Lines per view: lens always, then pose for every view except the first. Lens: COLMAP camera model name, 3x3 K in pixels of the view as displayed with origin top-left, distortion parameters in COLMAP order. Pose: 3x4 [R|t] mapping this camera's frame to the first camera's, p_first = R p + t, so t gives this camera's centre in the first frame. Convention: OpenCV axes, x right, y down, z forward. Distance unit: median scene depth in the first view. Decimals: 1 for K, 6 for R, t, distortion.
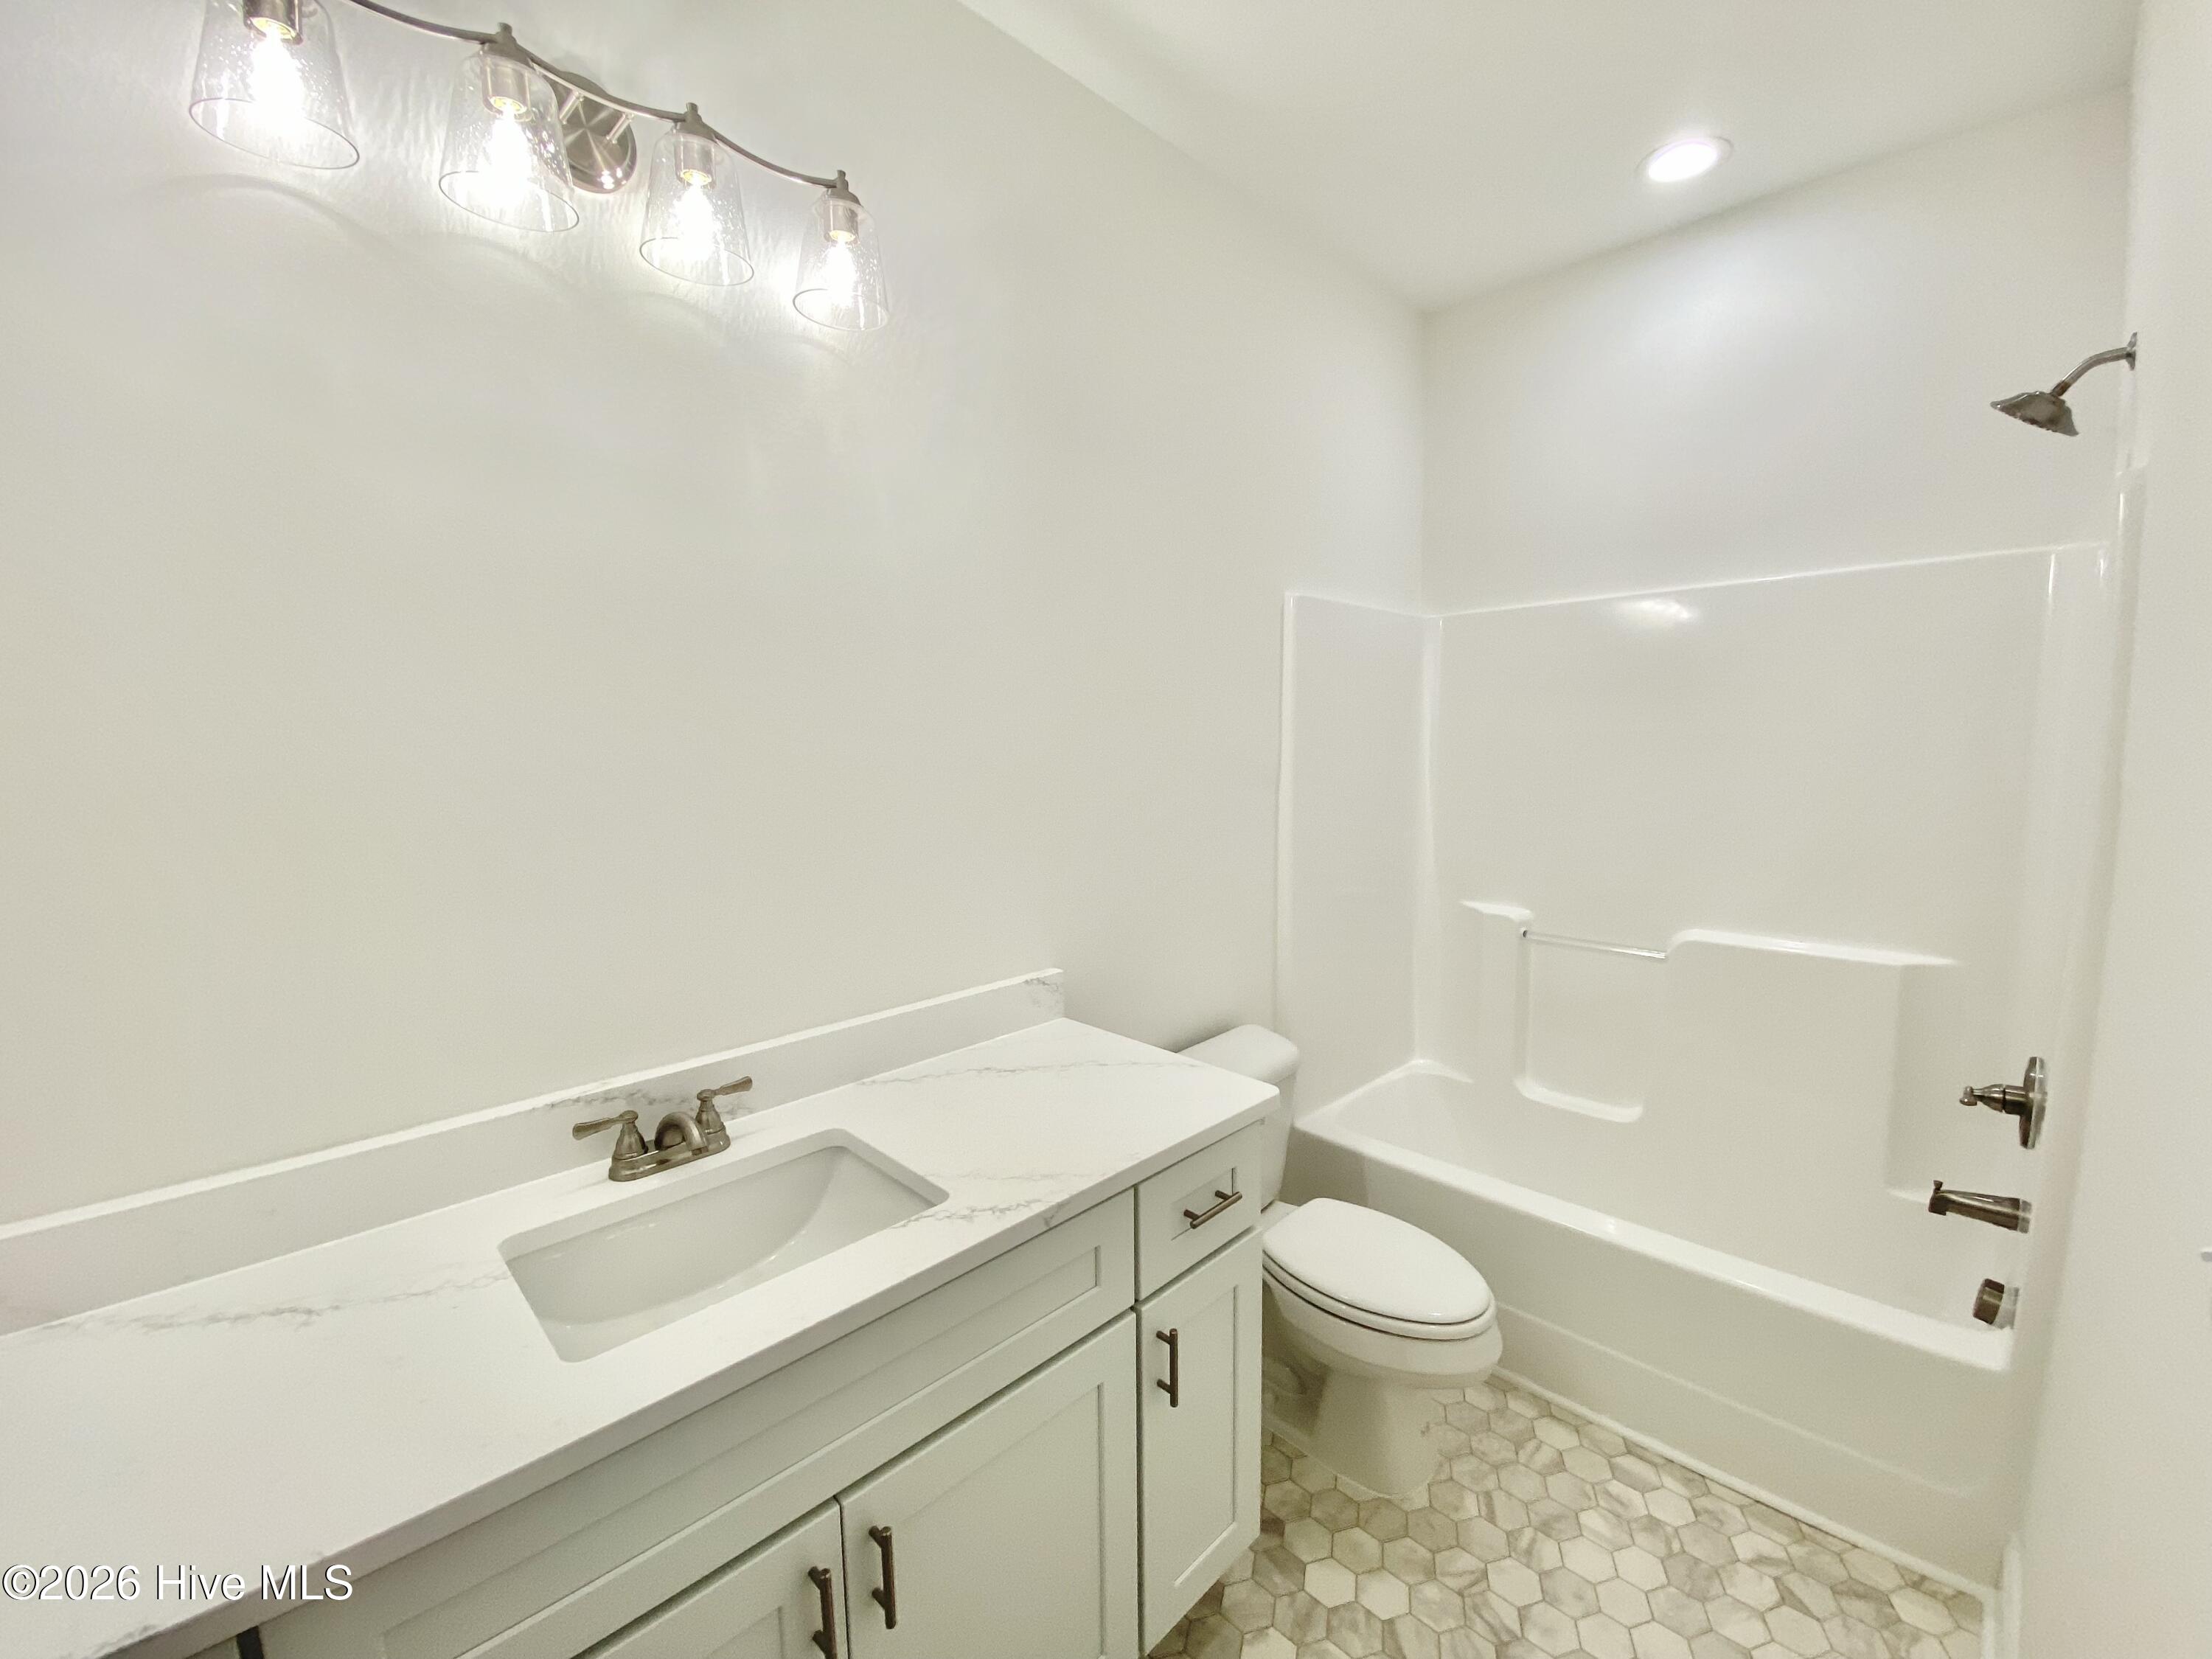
lens RADIAL K [[903.5, 0, 1106.0], [0, 903.5, 829.5], [0, 0, 1]] dist [0.001120, -0.012087]
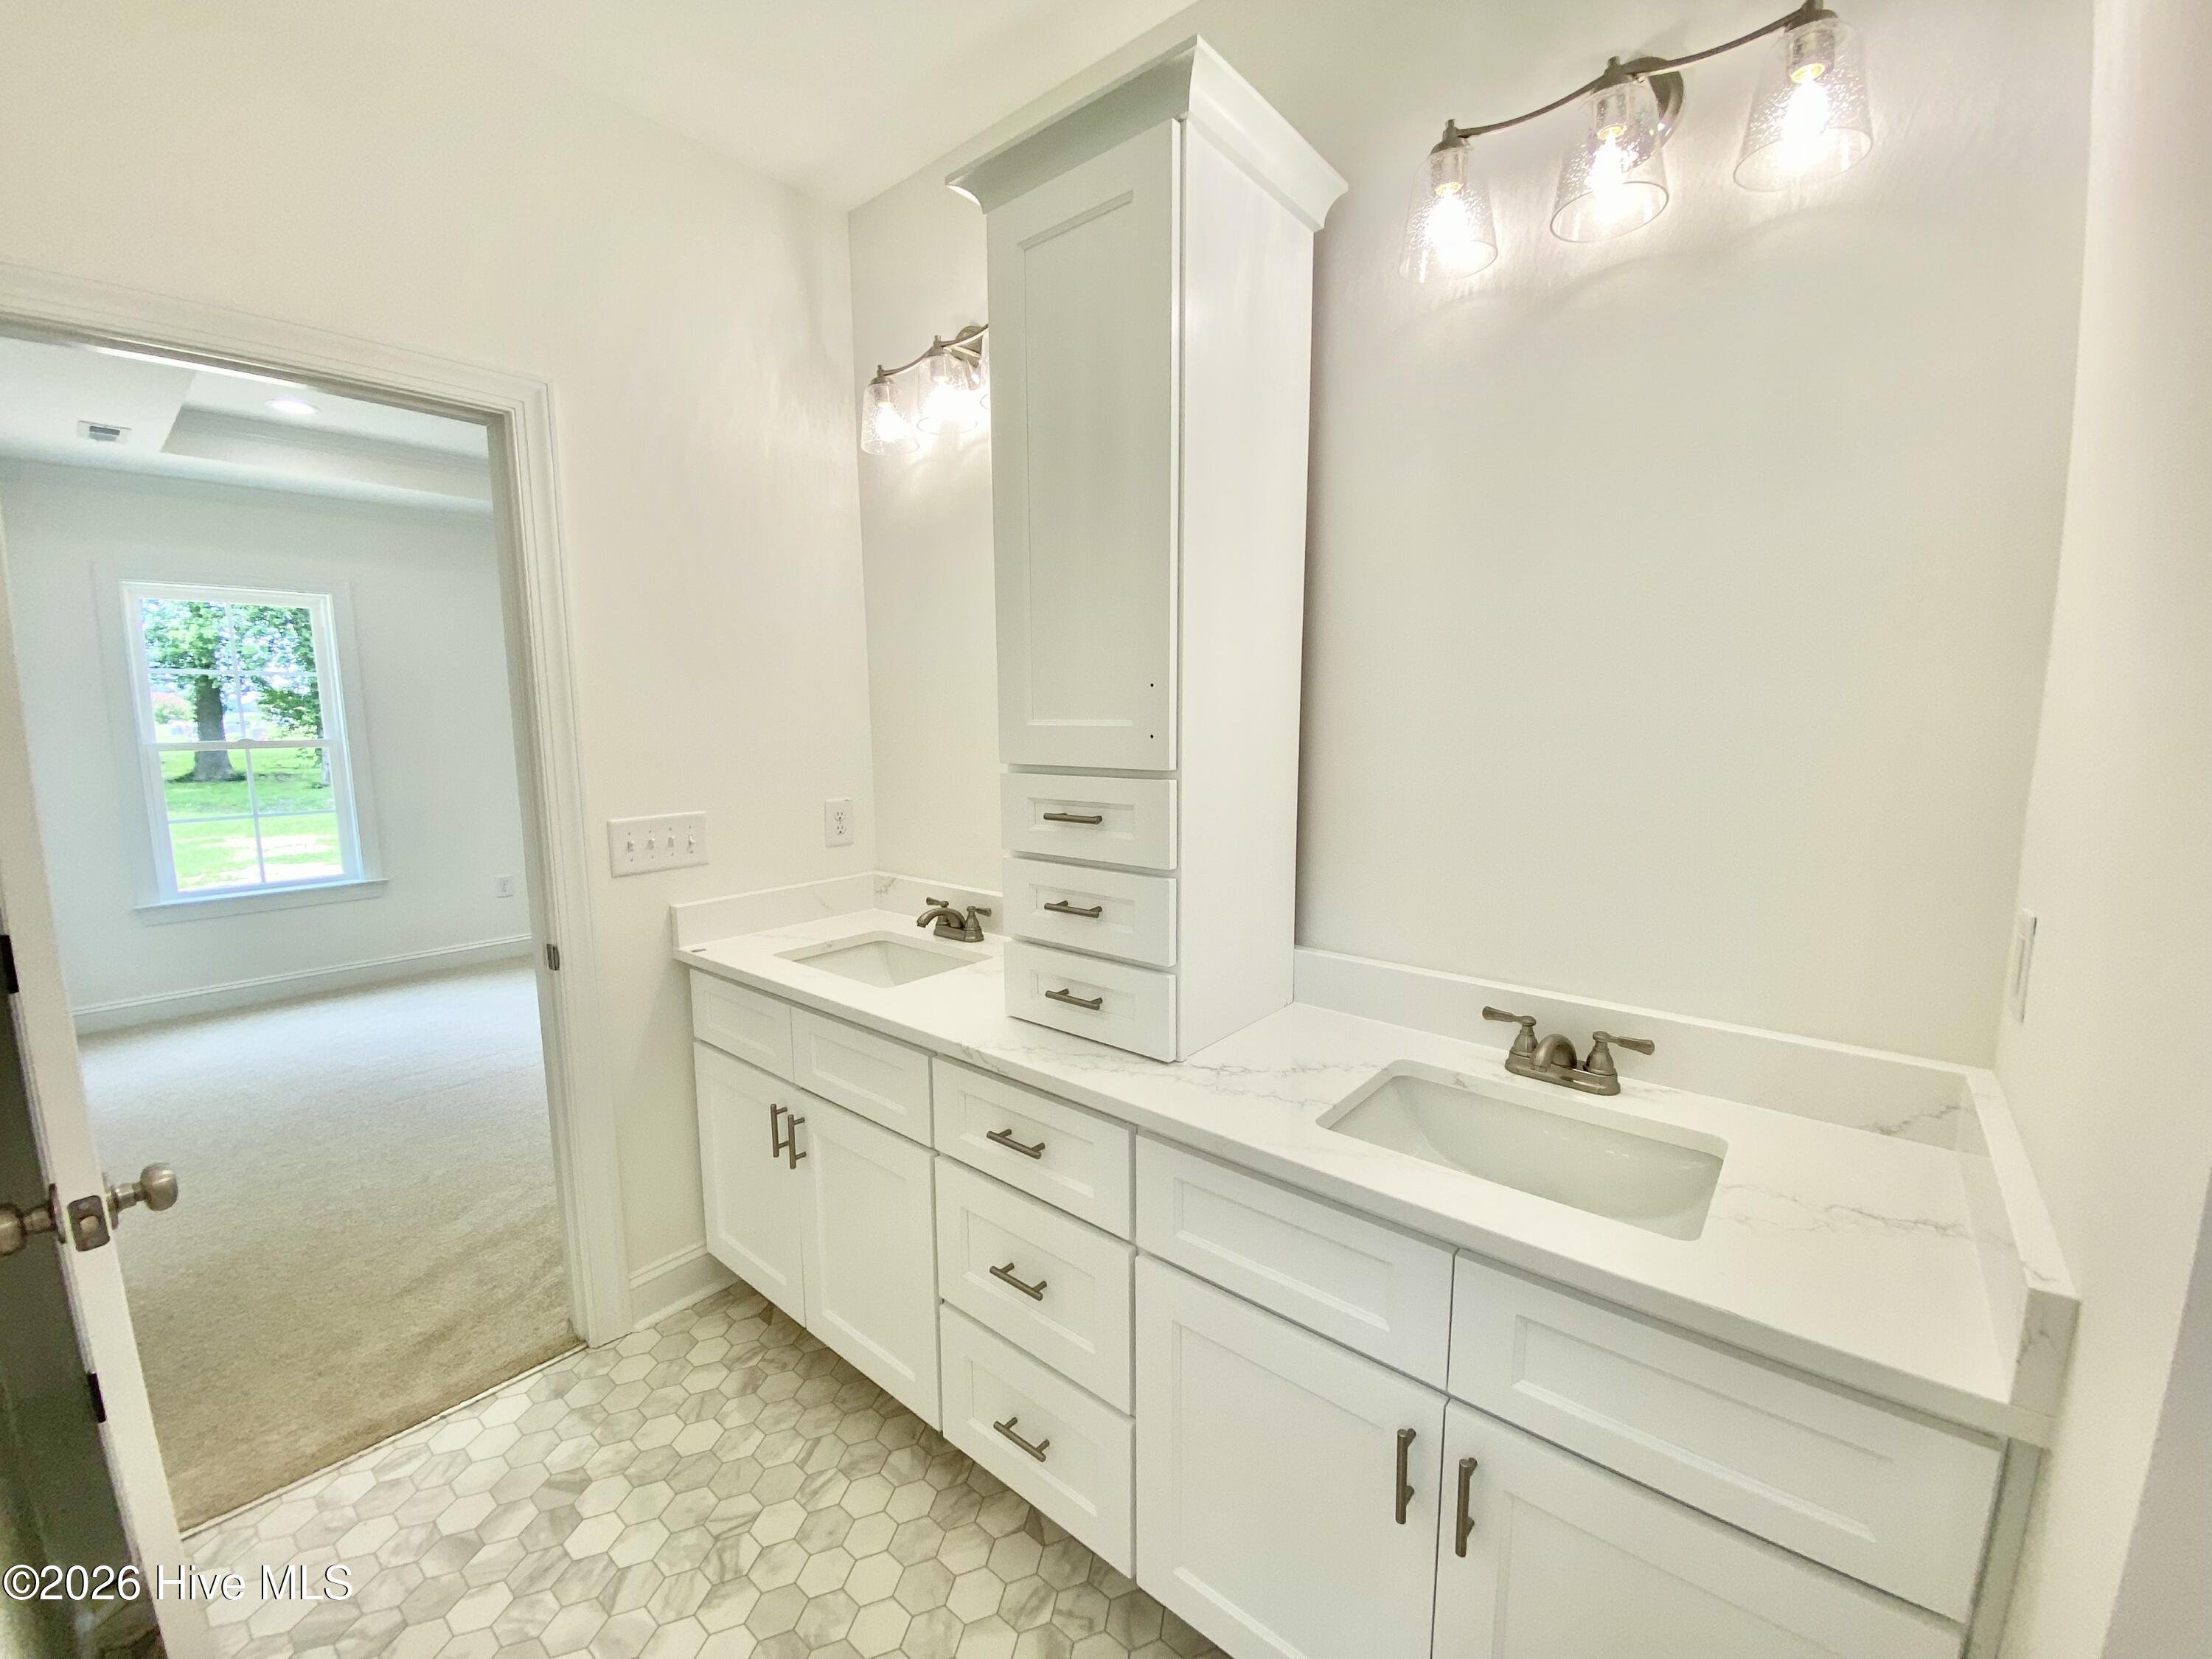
lens RADIAL K [[903.5, 0, 1106.0], [0, 903.5, 829.5], [0, 0, 1]] dist [0.001120, -0.012087]
pose [[0.082675, 0.146644, -0.985728, 0.515763], [-0.116967, 0.983706, 0.136533, -0.013274], [0.989689, 0.104010, 0.098480, 0.336158]]
